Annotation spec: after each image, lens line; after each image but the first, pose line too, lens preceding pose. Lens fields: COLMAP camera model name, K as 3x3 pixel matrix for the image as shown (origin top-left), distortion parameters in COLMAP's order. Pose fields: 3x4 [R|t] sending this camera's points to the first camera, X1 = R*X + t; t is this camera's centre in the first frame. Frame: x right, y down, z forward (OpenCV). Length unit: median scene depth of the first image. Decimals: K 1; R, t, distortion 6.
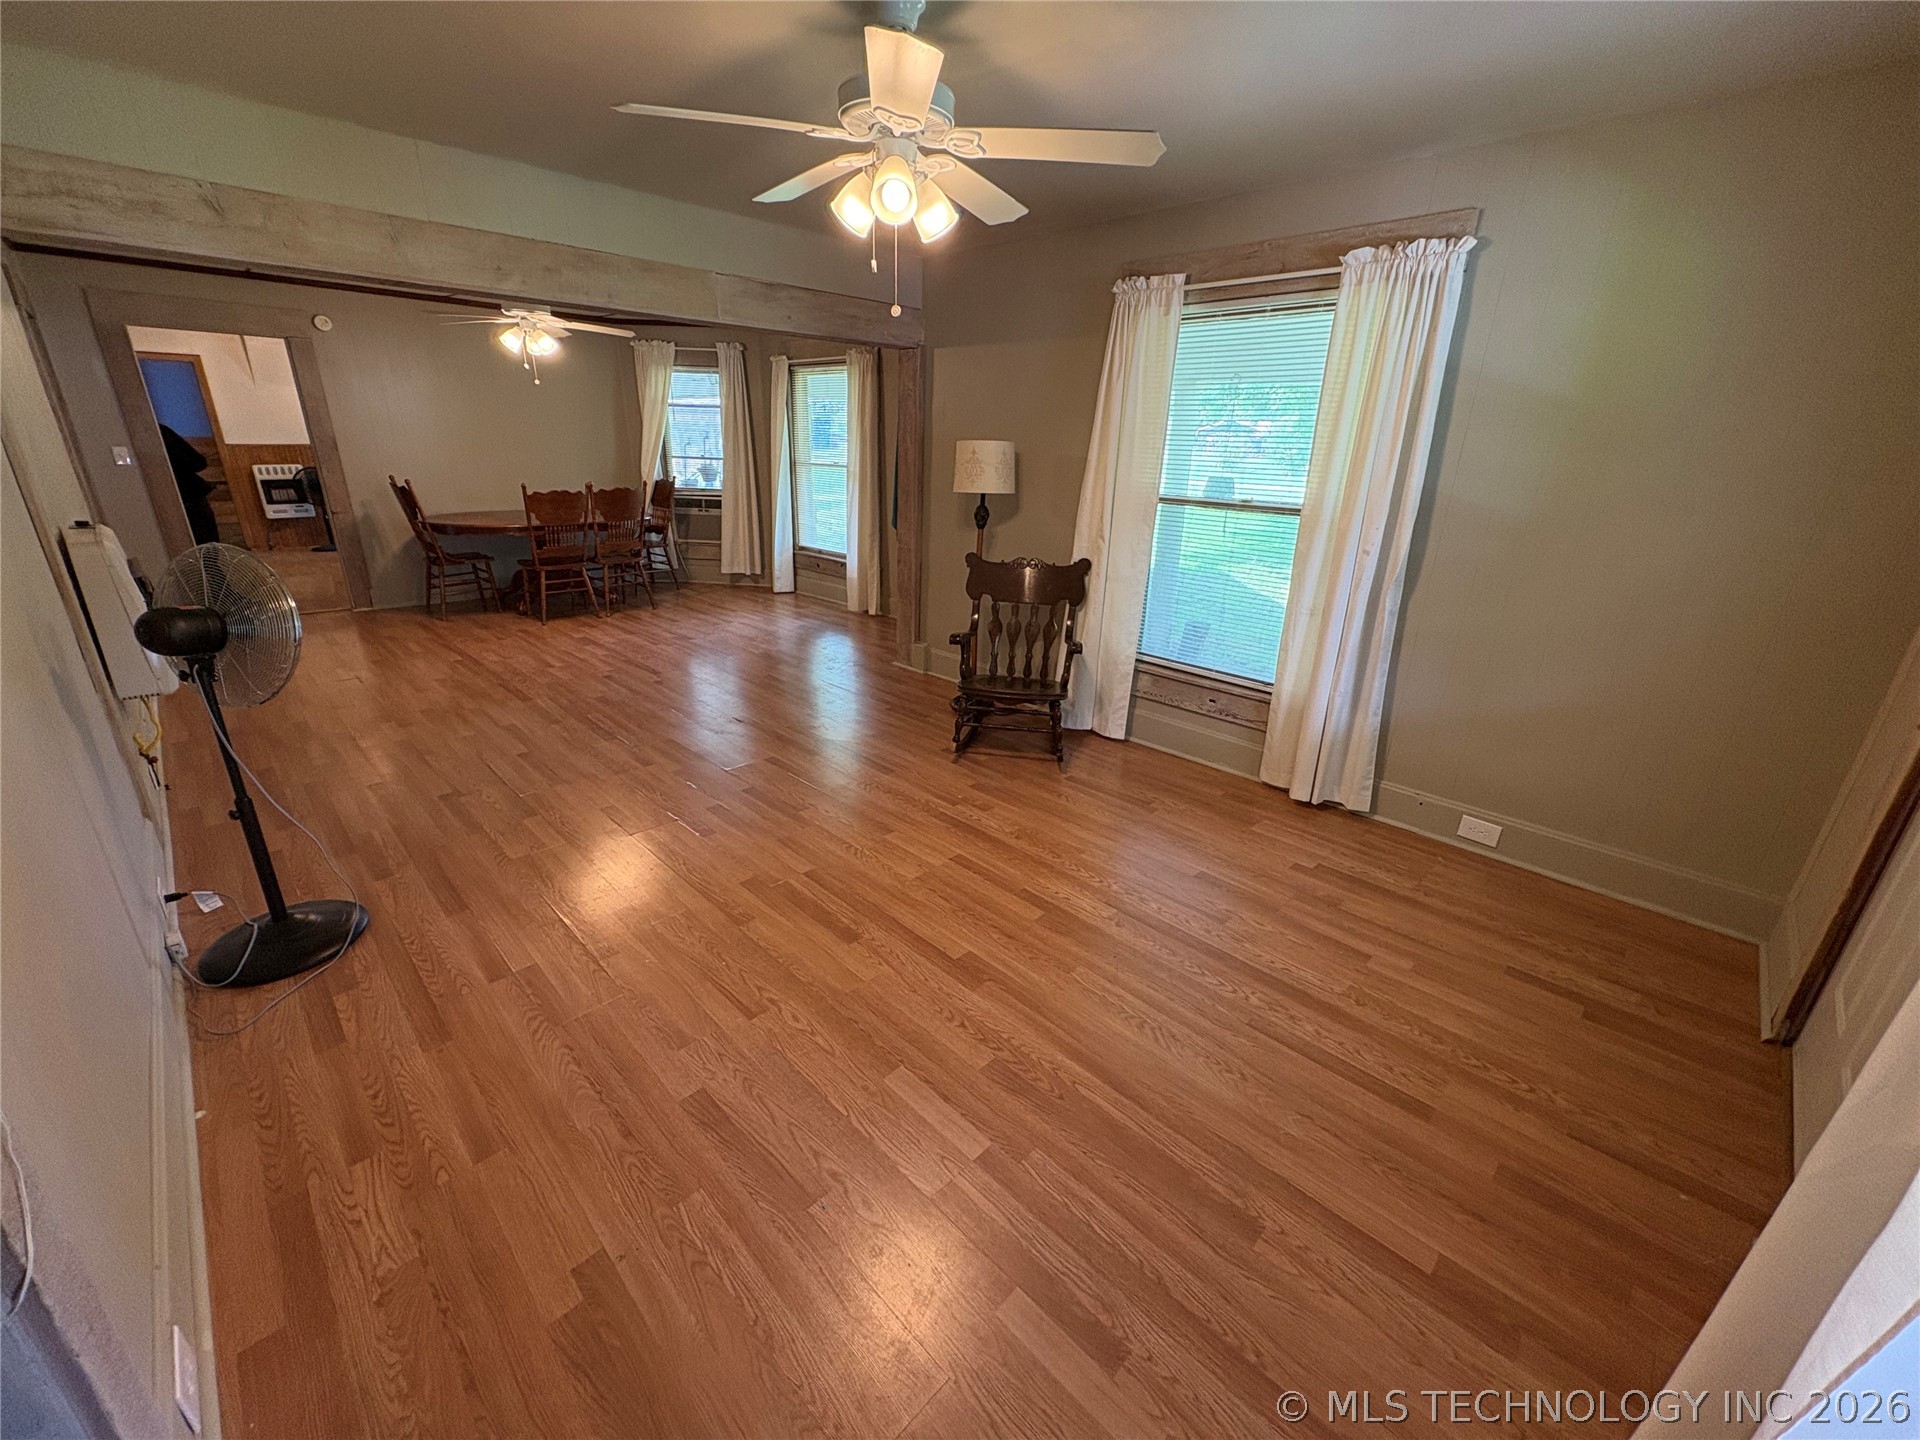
lens RADIAL K [[760.9, 0, 951.7], [0, 760.9, 713.0], [0, 0, 1]] dist [0.001781, 0.000127]
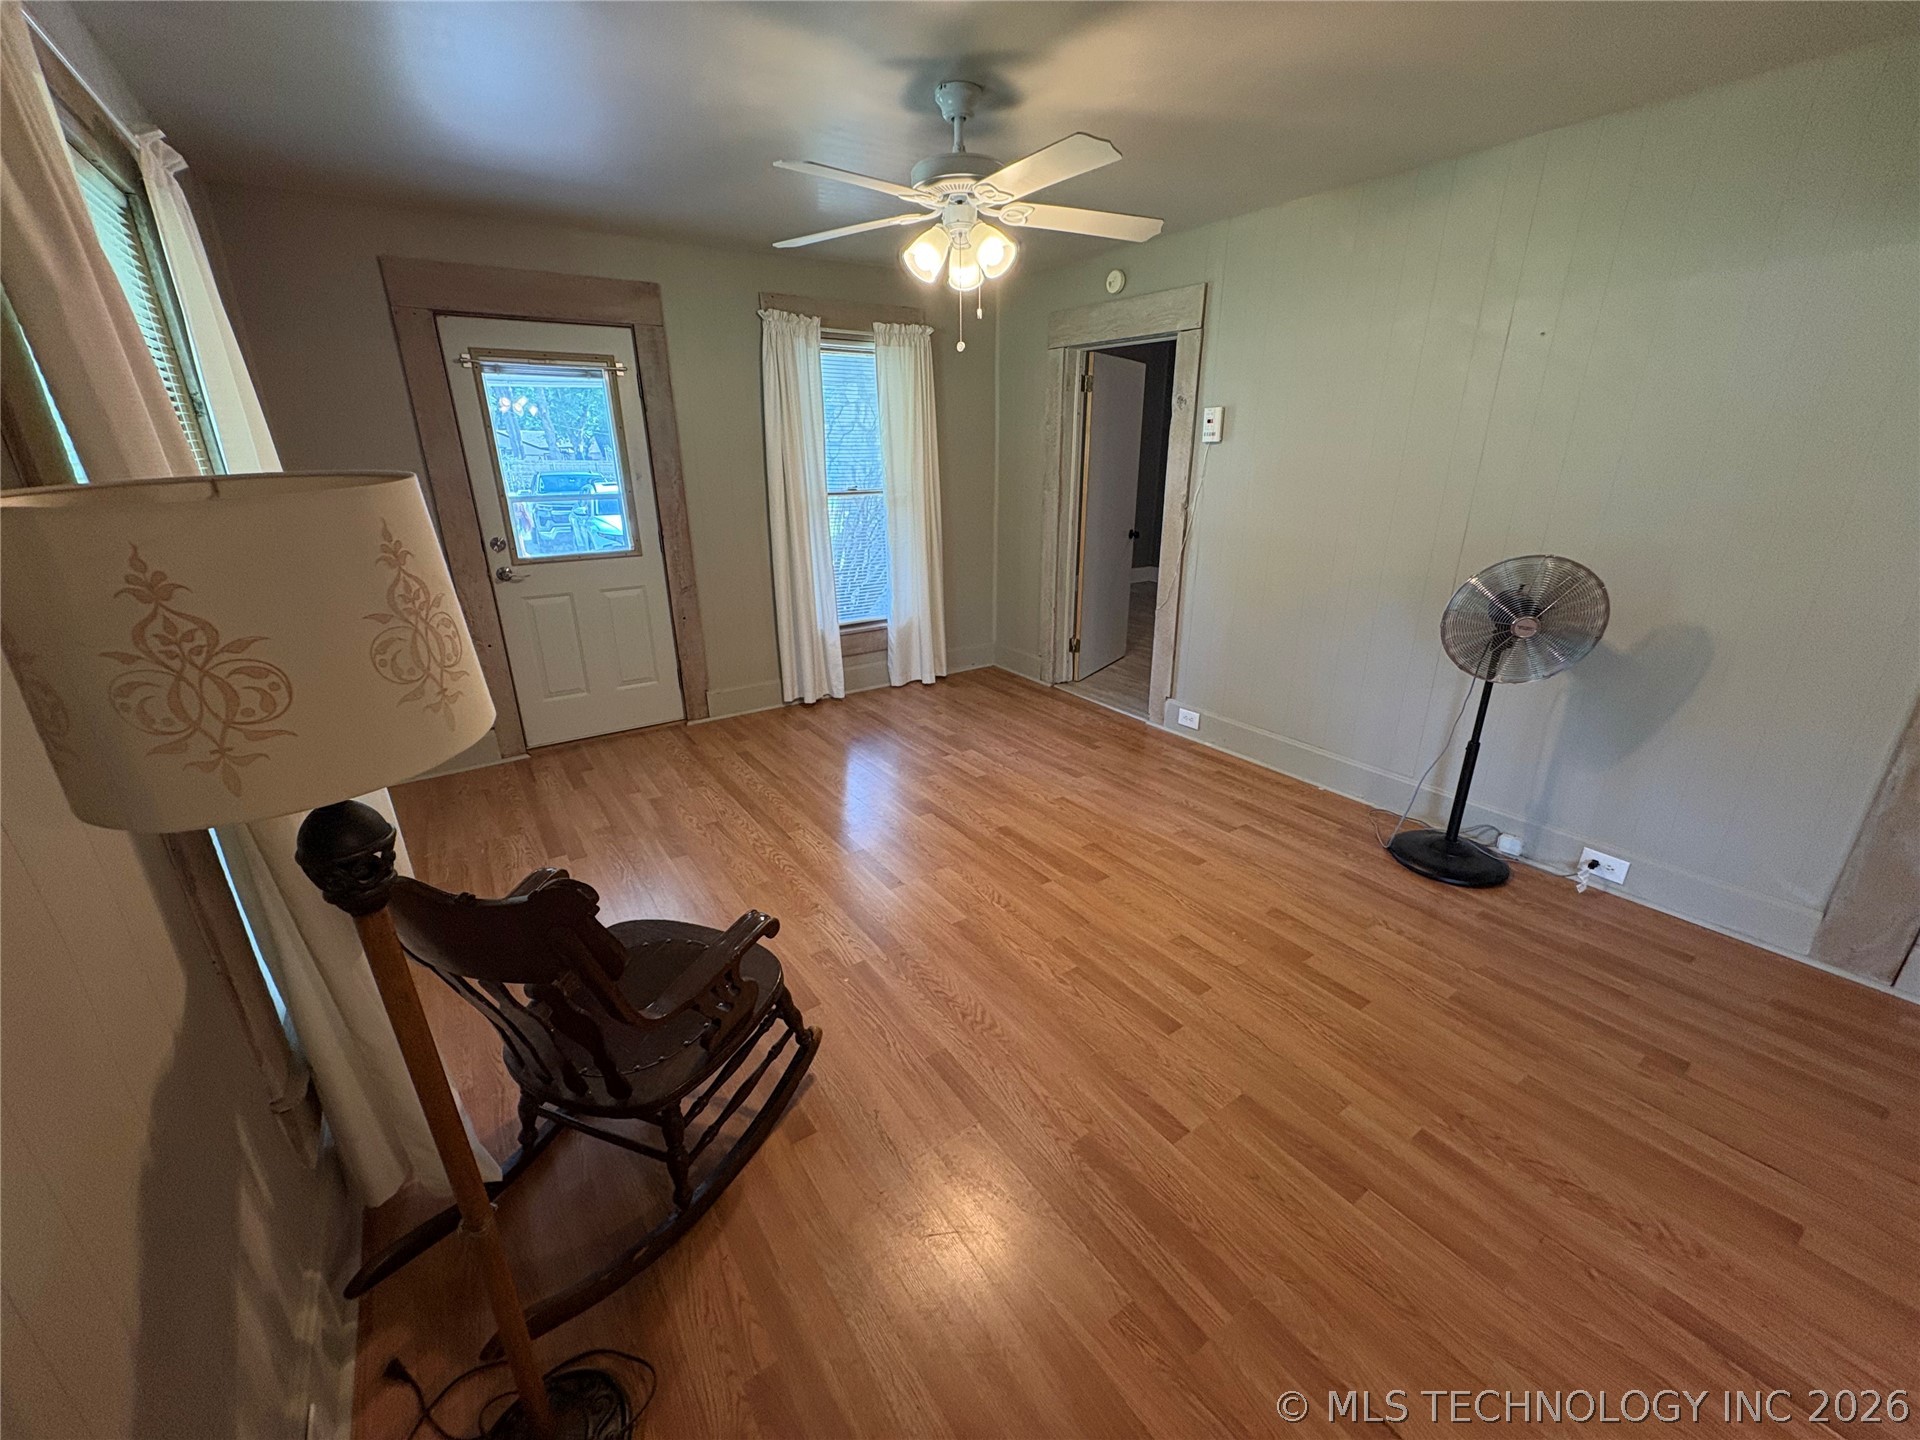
lens RADIAL K [[760.9, 0, 968.6], [0, 760.9, 713.2], [0, 0, 1]] dist [0.001781, 0.000127]
pose [[-0.986907, -0.069477, 0.145561, -0.216024], [0.038614, 0.774454, 0.631450, -0.603328], [-0.156601, 0.628803, -0.761632, 1.631919]]
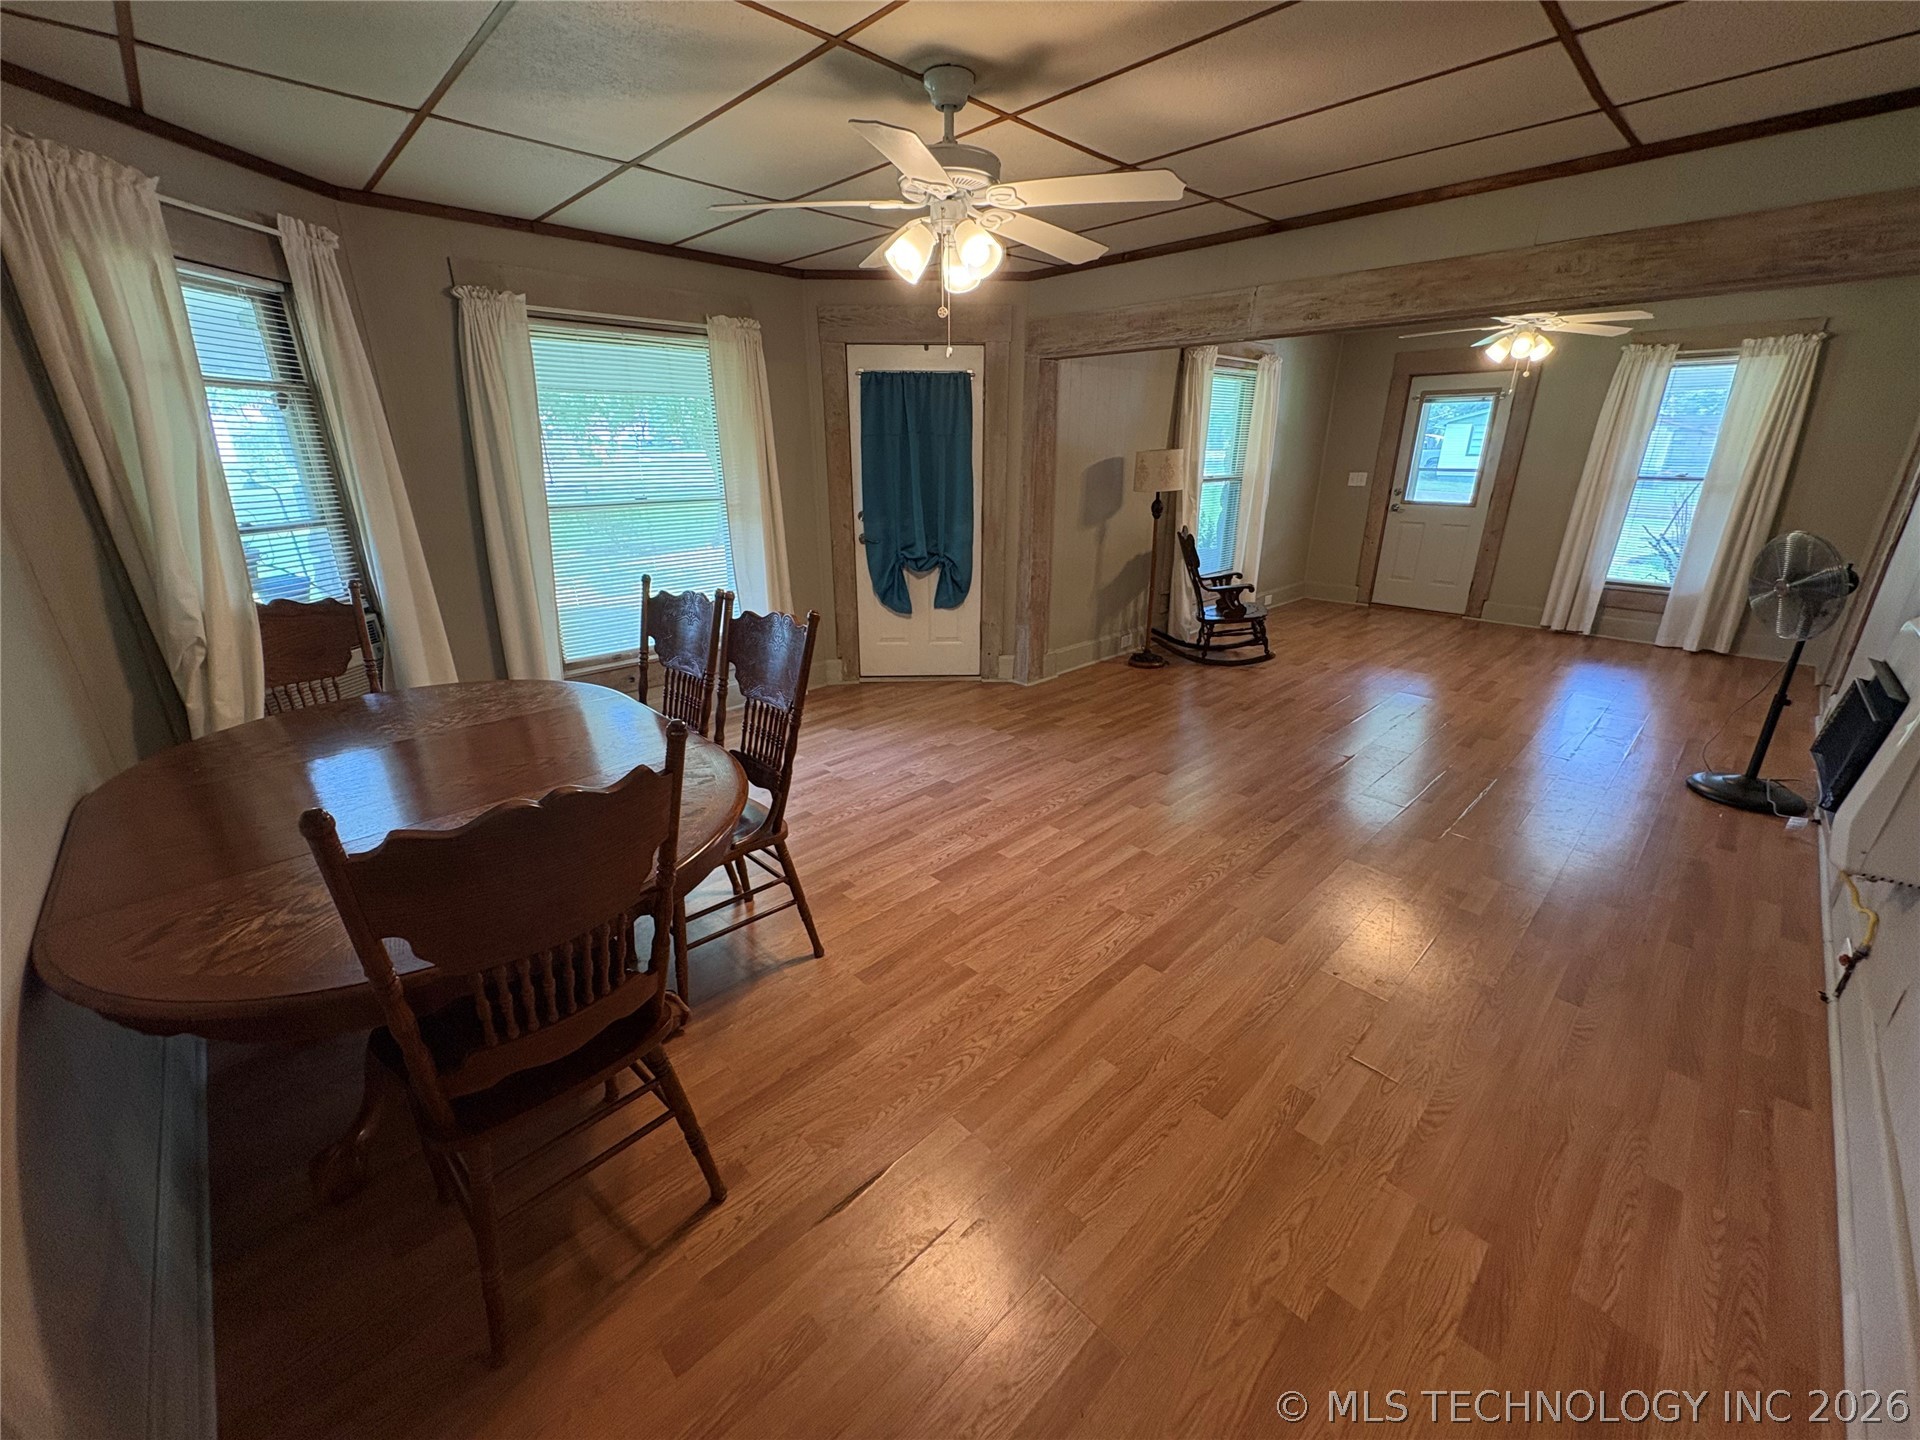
lens RADIAL K [[760.9, 0, 959.9], [0, 760.9, 715.9], [0, 0, 1]] dist [0.001781, 0.000127]
pose [[0.014698, -0.360195, 0.932761, -1.875571], [0.343650, 0.877856, 0.333577, -0.724880], [-0.938983, 0.315641, 0.136684, 1.834784]]
